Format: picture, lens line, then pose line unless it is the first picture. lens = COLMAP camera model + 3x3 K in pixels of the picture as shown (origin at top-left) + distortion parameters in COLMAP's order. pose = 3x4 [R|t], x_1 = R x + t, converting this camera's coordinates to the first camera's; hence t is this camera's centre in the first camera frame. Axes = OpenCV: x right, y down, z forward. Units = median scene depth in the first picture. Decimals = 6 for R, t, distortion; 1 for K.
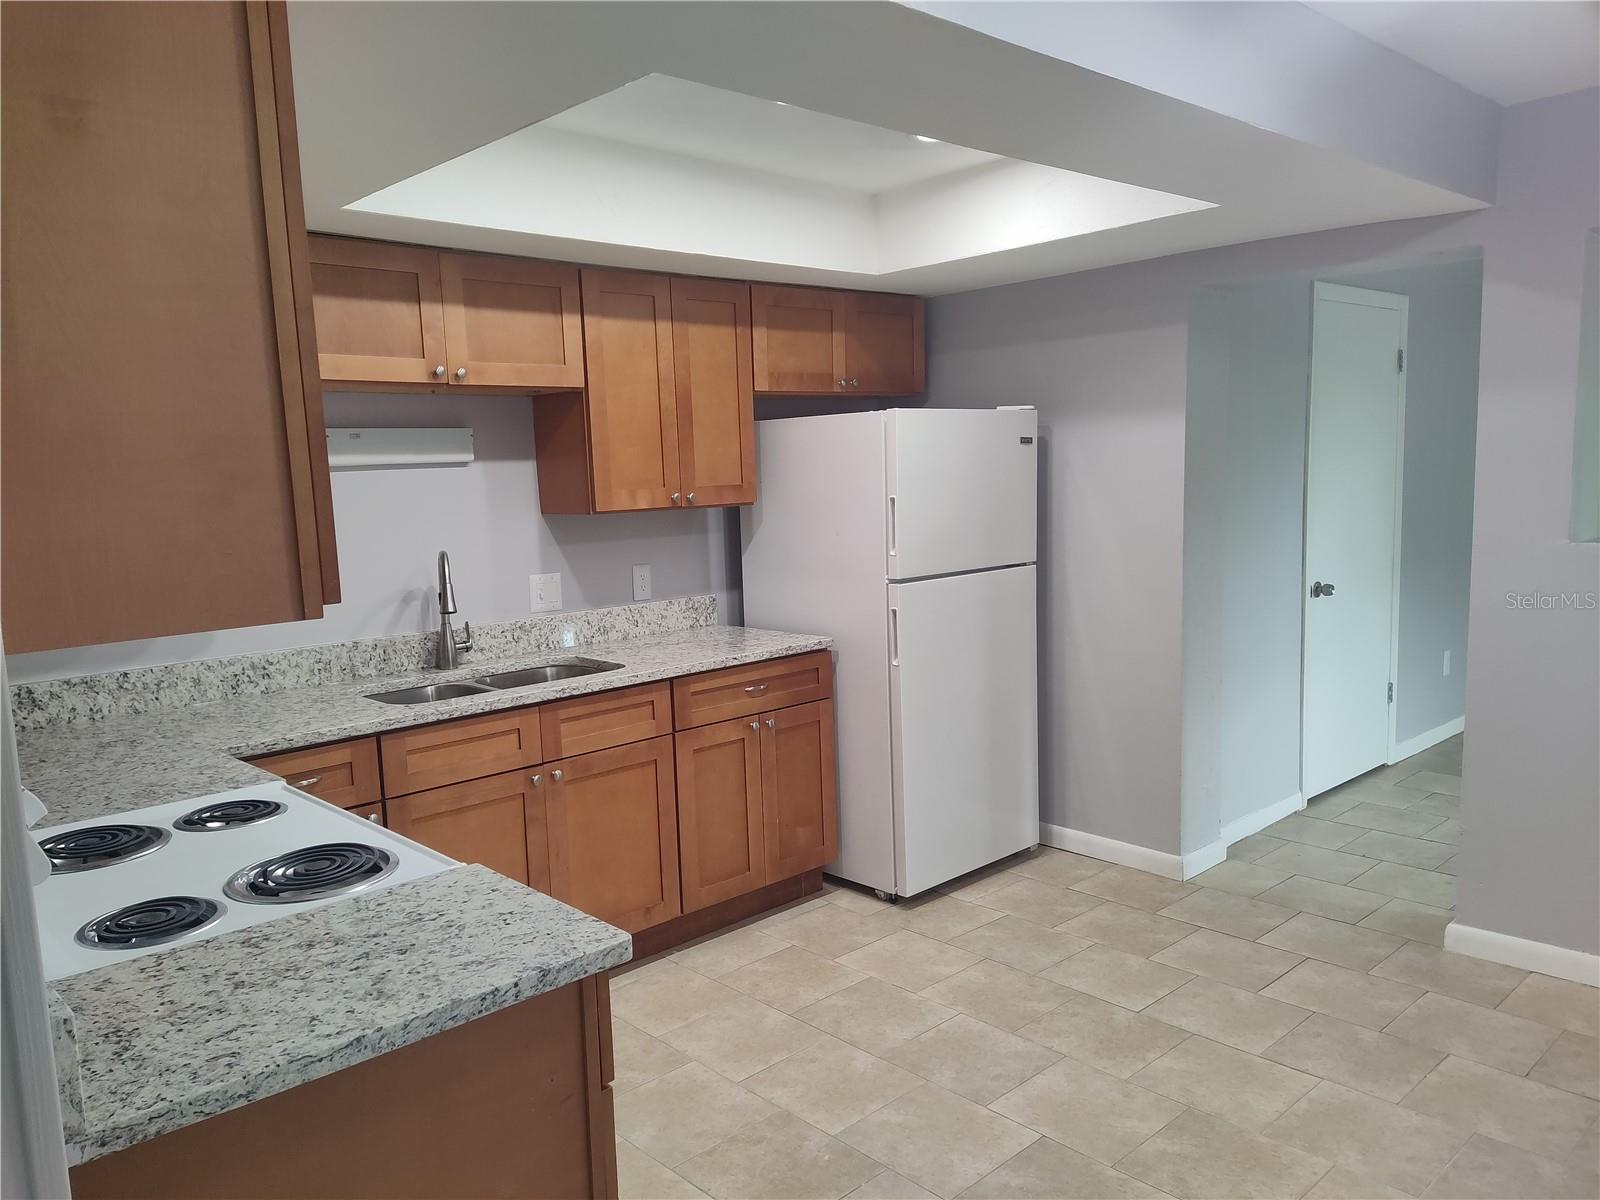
lens RADIAL K [[1185.8, 0, 802.0], [0, 1185.8, 608.0], [0, 0, 1]] dist [0.086860, -0.111644]
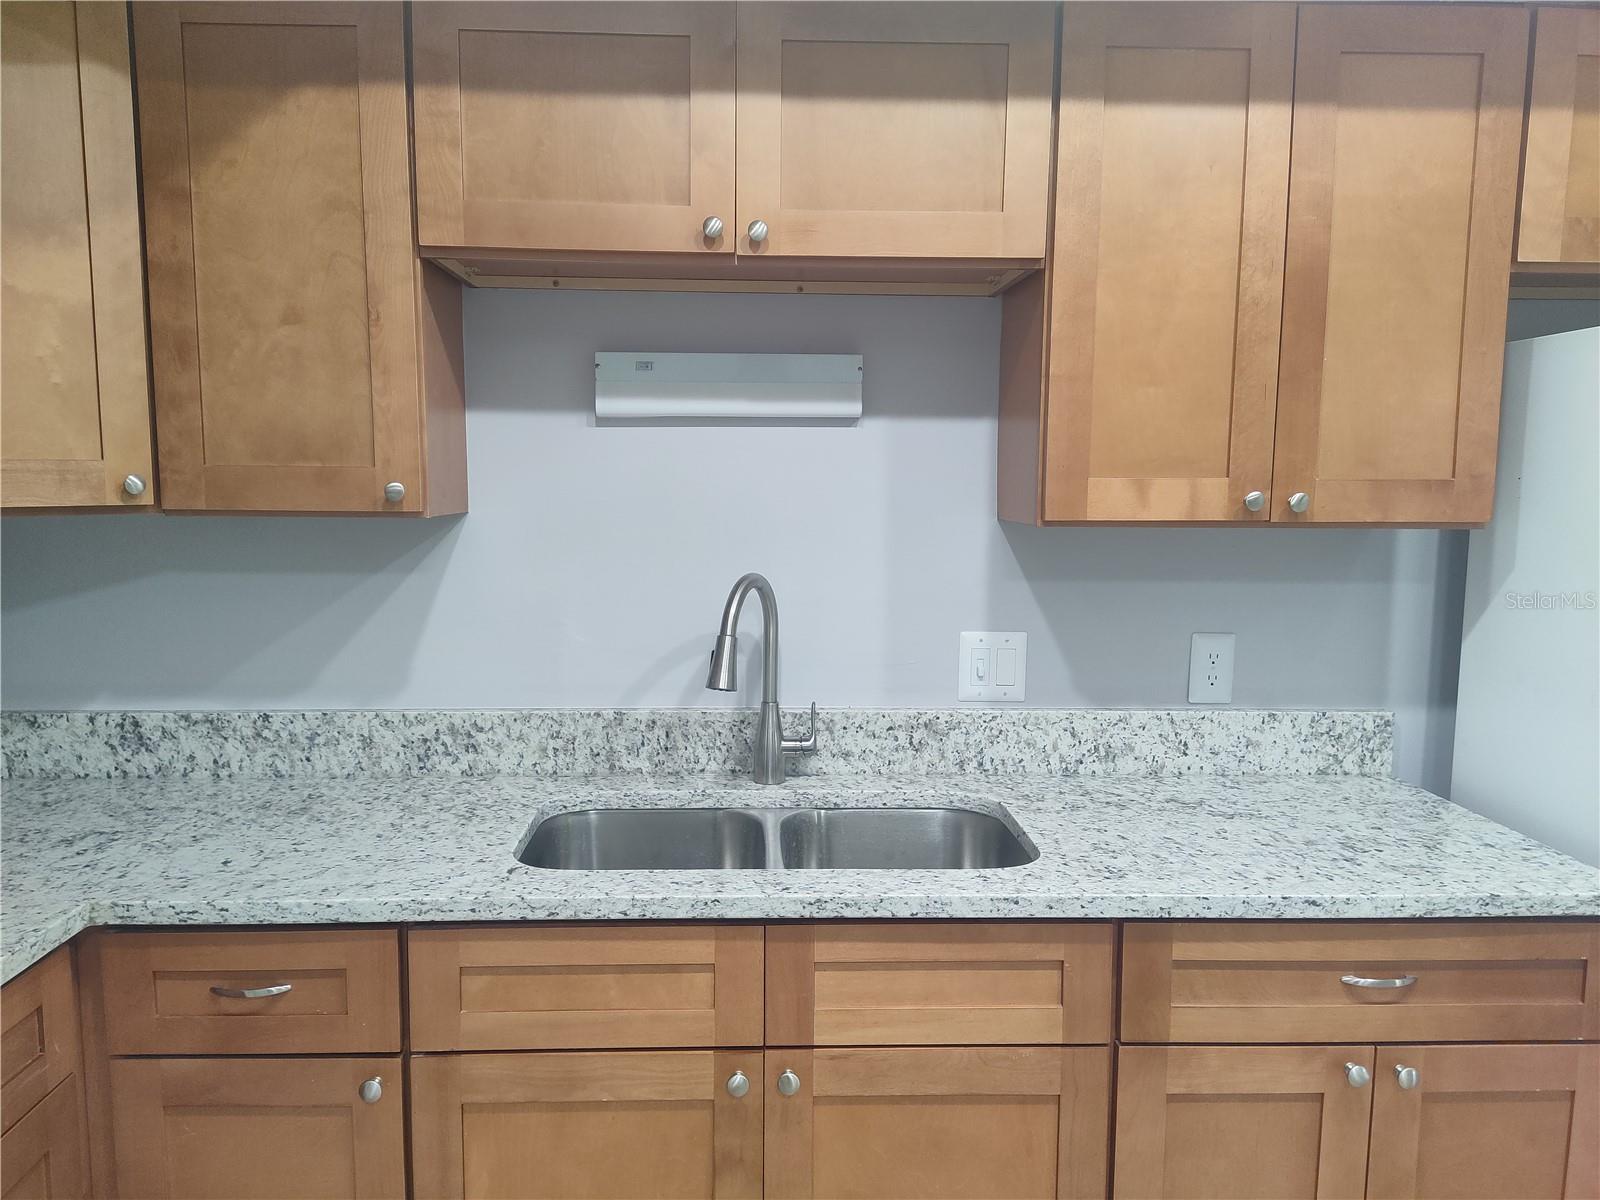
lens RADIAL K [[1185.8, 0, 774.6], [0, 1185.8, 611.4], [0, 0, 1]] dist [0.086860, -0.111644]
pose [[0.744842, 0.113262, -0.657558, 0.066765], [-0.113323, 0.992644, 0.042613, -0.053403], [0.657547, 0.042777, 0.752198, 0.578205]]
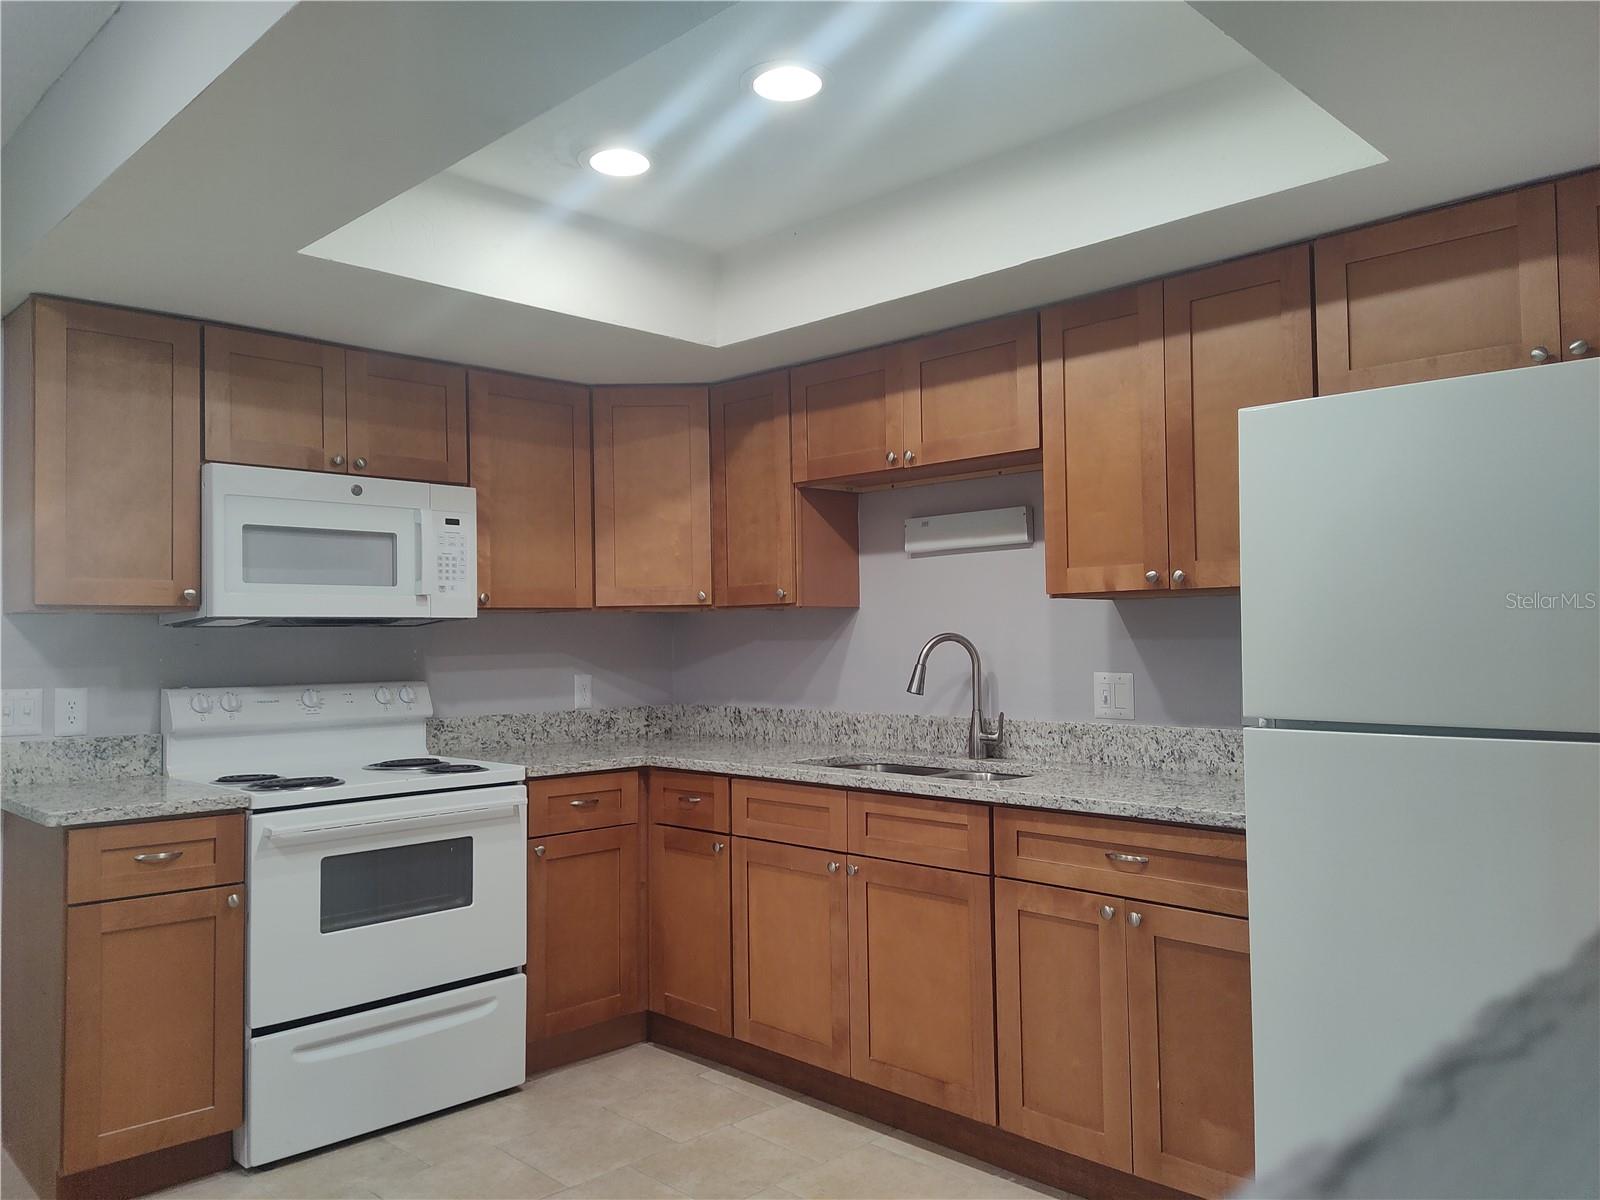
lens RADIAL K [[1185.8, 0, 782.6], [0, 1185.8, 593.7], [0, 0, 1]] dist [0.086860, -0.111644]
pose [[0.013469, -0.006140, -0.999890, 0.659204], [-0.109023, 0.994010, -0.007573, -0.056125], [0.993948, 0.109113, 0.012719, 0.821417]]
